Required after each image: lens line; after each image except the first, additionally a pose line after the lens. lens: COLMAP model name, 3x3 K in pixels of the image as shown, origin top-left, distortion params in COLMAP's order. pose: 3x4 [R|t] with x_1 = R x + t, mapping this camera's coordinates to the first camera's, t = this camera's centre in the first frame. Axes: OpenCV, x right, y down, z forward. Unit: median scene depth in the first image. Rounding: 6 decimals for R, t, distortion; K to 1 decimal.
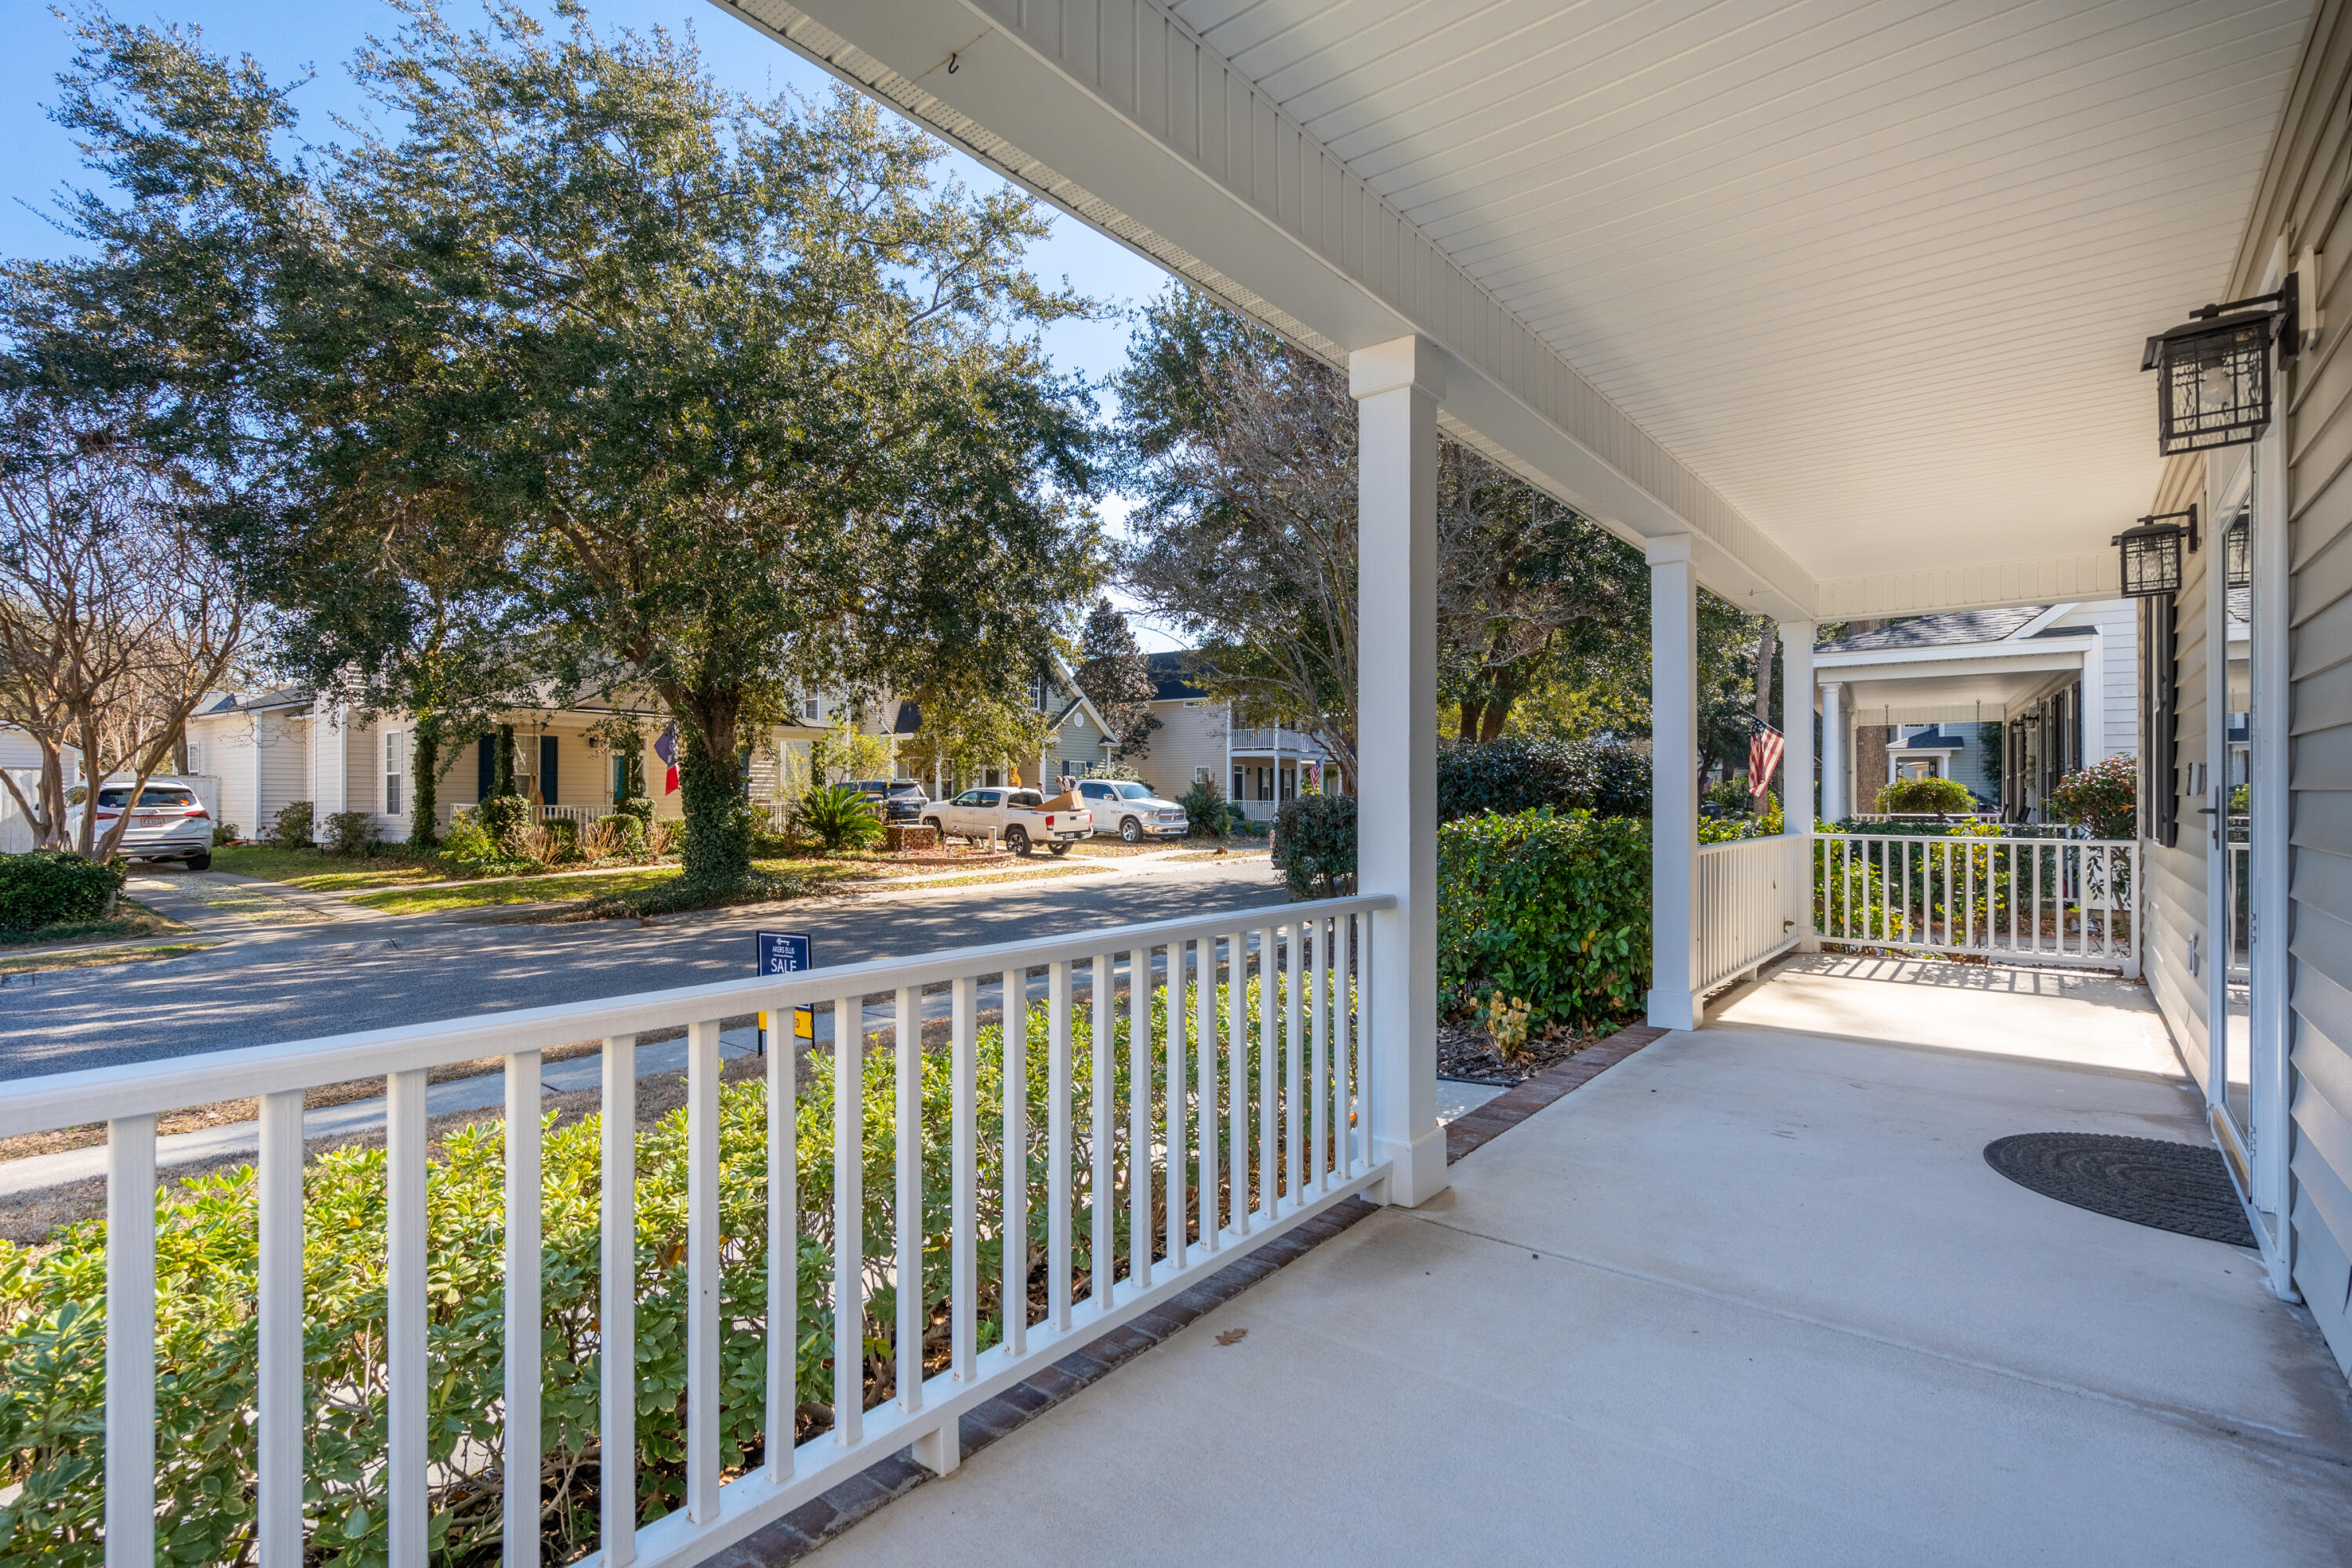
lens RADIAL K [[1088.9, 0, 1183.9], [0, 1088.9, 791.5], [0, 0, 1]] dist [0.000423, 0.000580]
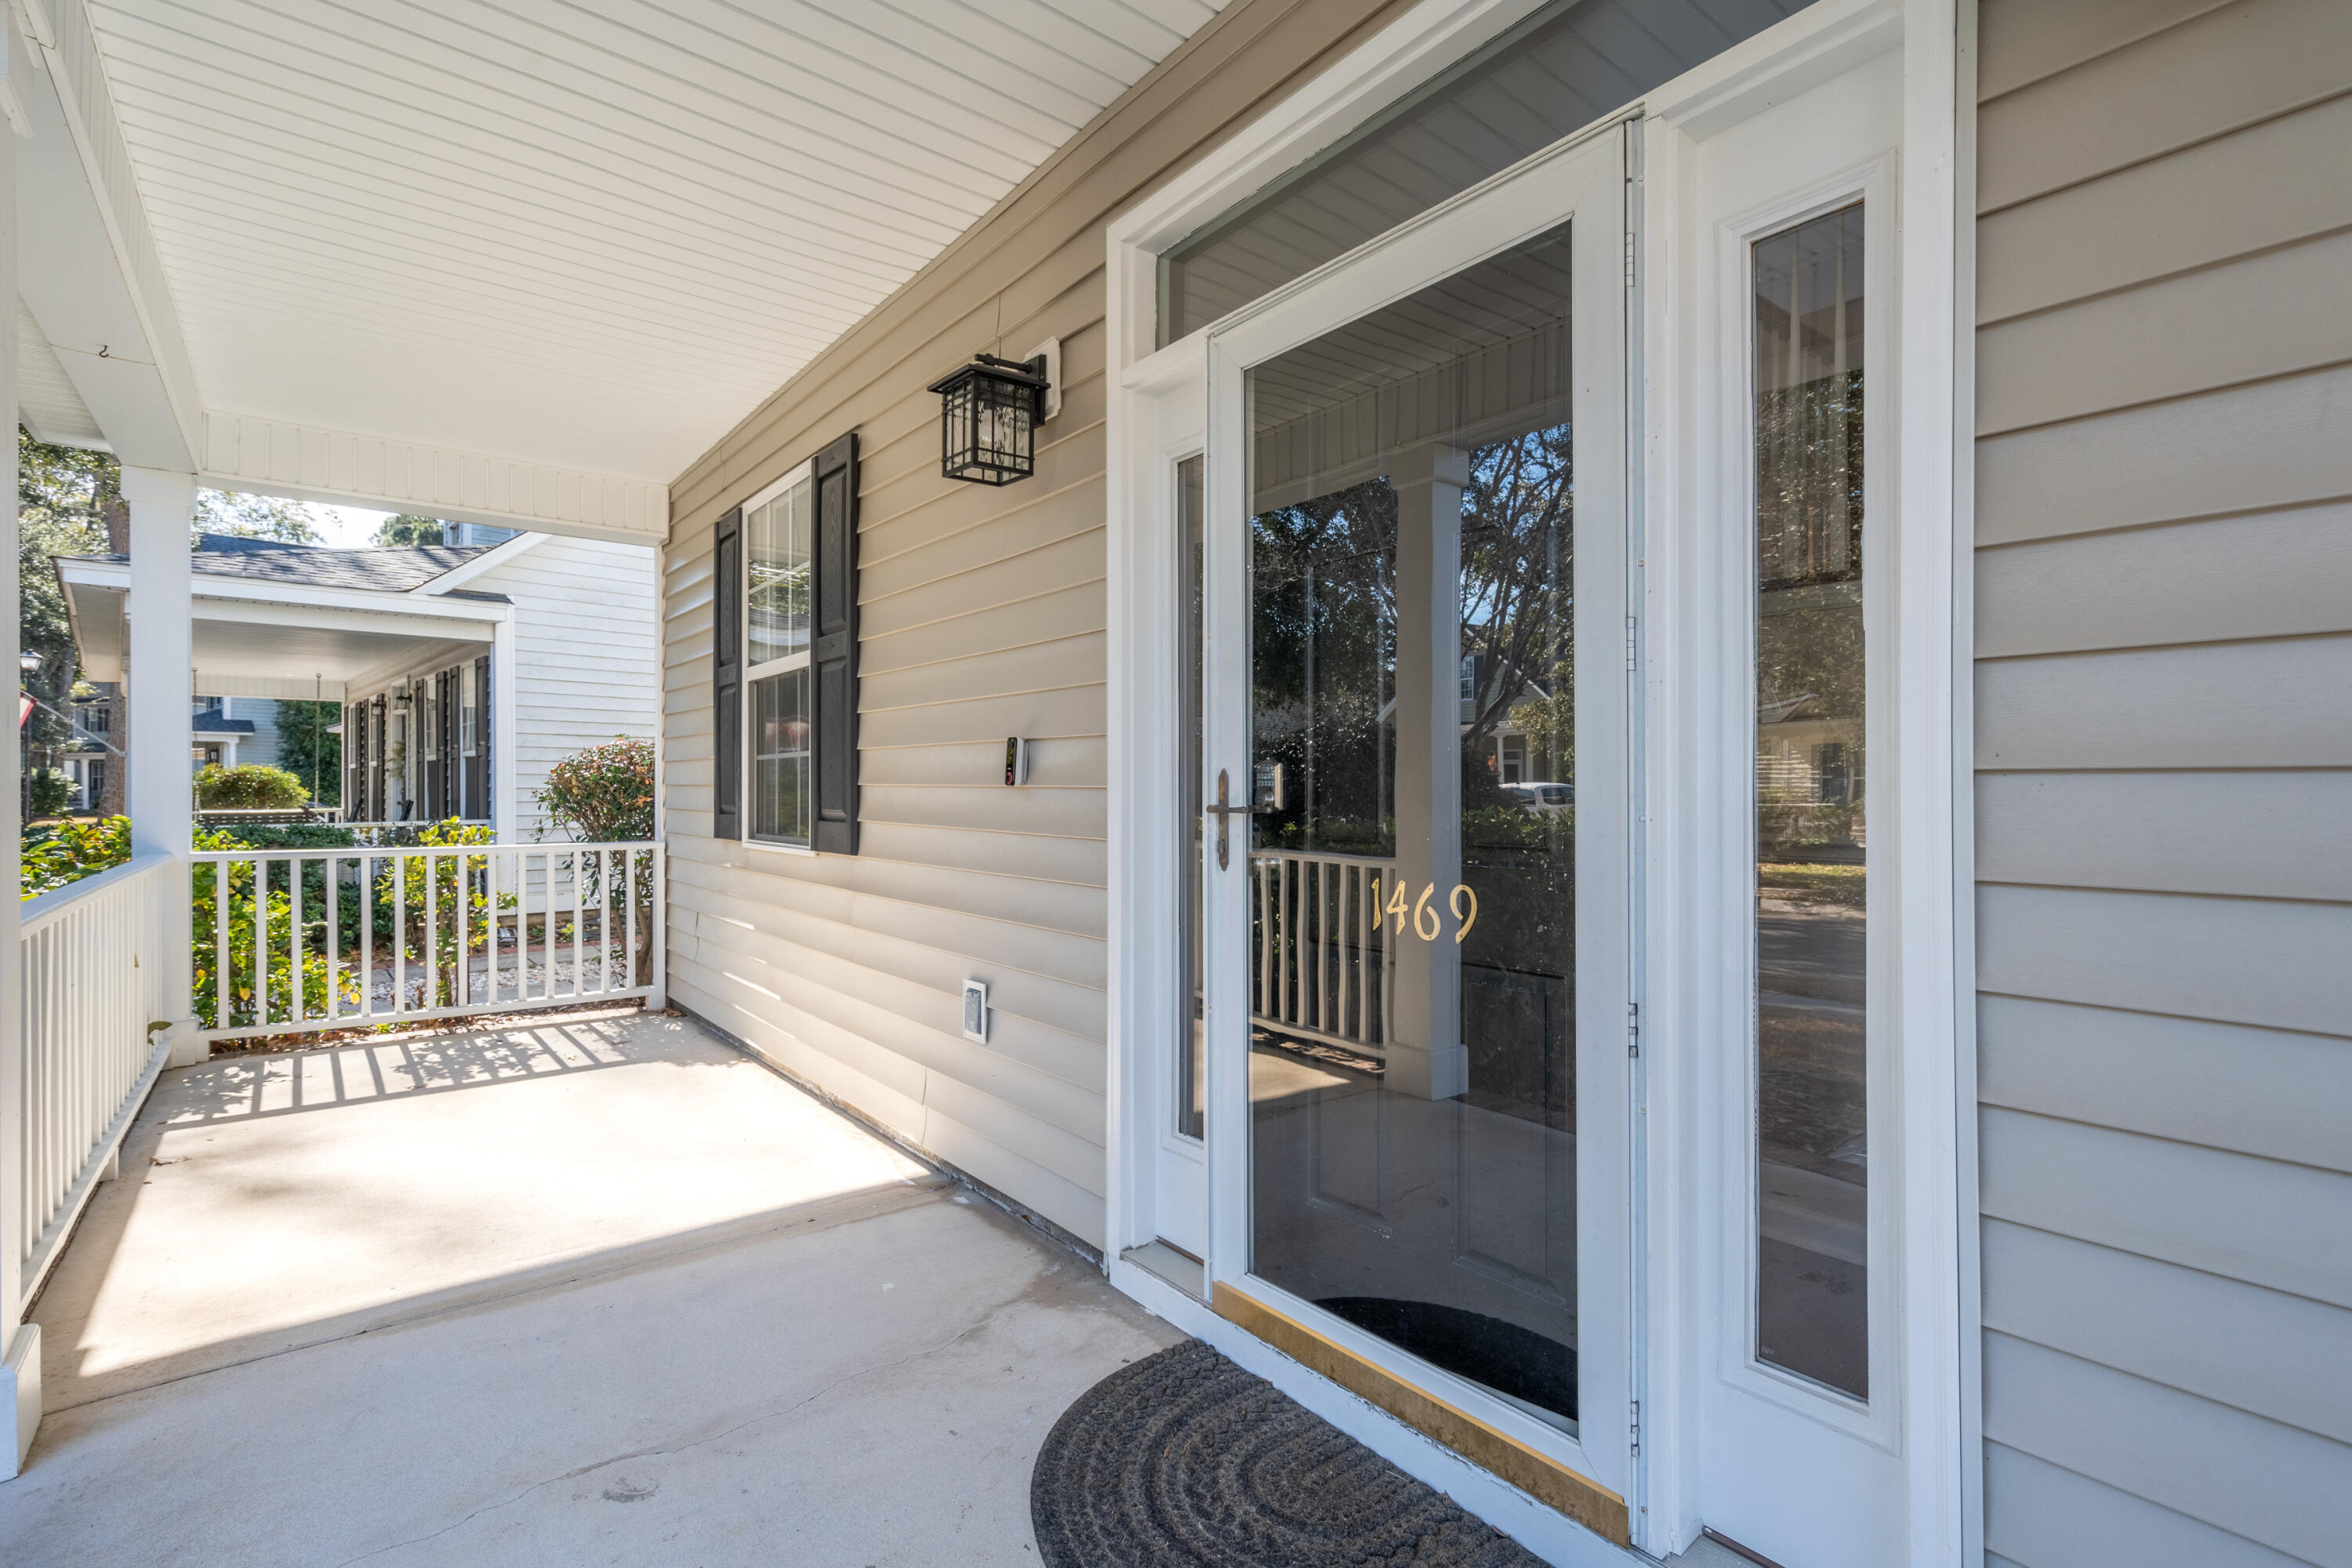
lens RADIAL K [[1088.9, 0, 1189.1], [0, 1088.9, 786.3], [0, 0, 1]] dist [0.000423, 0.000580]
pose [[0.222737, 0.000020, 0.974879, 0.138604], [-0.002790, 0.999996, 0.000617, 0.001766], [-0.974875, -0.002857, 0.222736, 0.368542]]
